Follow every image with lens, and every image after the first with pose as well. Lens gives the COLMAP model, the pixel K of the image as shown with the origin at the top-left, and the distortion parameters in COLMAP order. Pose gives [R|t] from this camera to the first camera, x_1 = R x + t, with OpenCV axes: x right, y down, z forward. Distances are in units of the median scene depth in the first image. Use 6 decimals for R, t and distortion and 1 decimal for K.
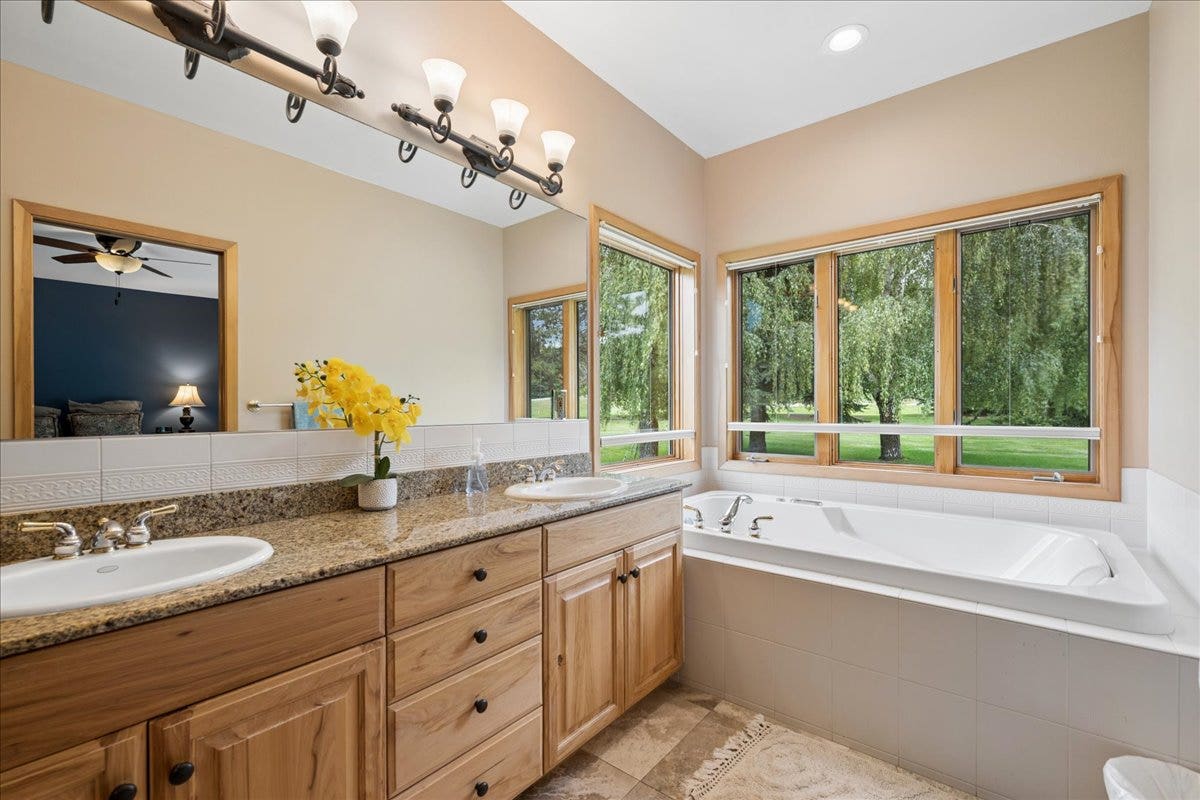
lens RADIAL K [[522.2, 0, 600.0], [0, 522.2, 415.6], [0, 0, 1]] dist [-0.022715, 0.000032]
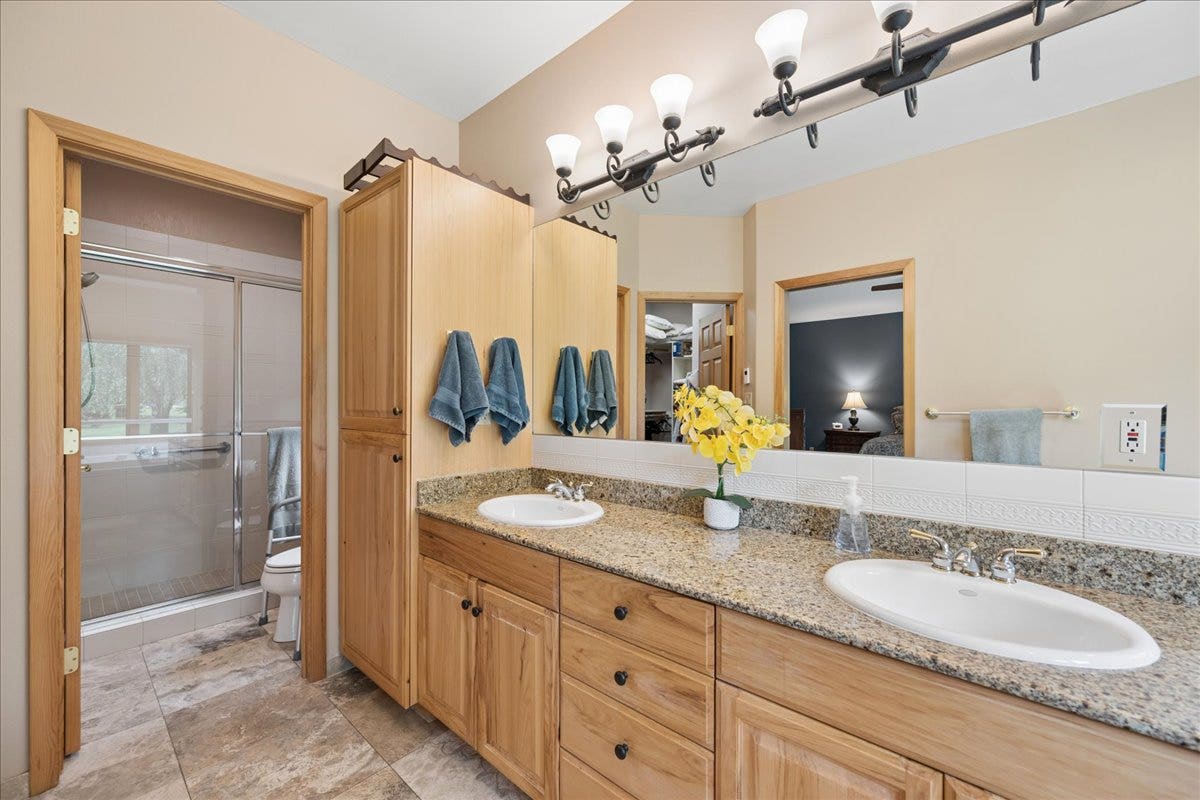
lens RADIAL K [[466.6, 0, 600.0], [0, 466.6, 400.0], [0, 0, 1]] dist [-0.000913, -0.000046]
pose [[-0.043493, 0.002022, -0.999052, 0.540636], [-0.010045, 0.999947, 0.002461, -0.076414], [0.999003, 0.010142, -0.043470, 0.855479]]
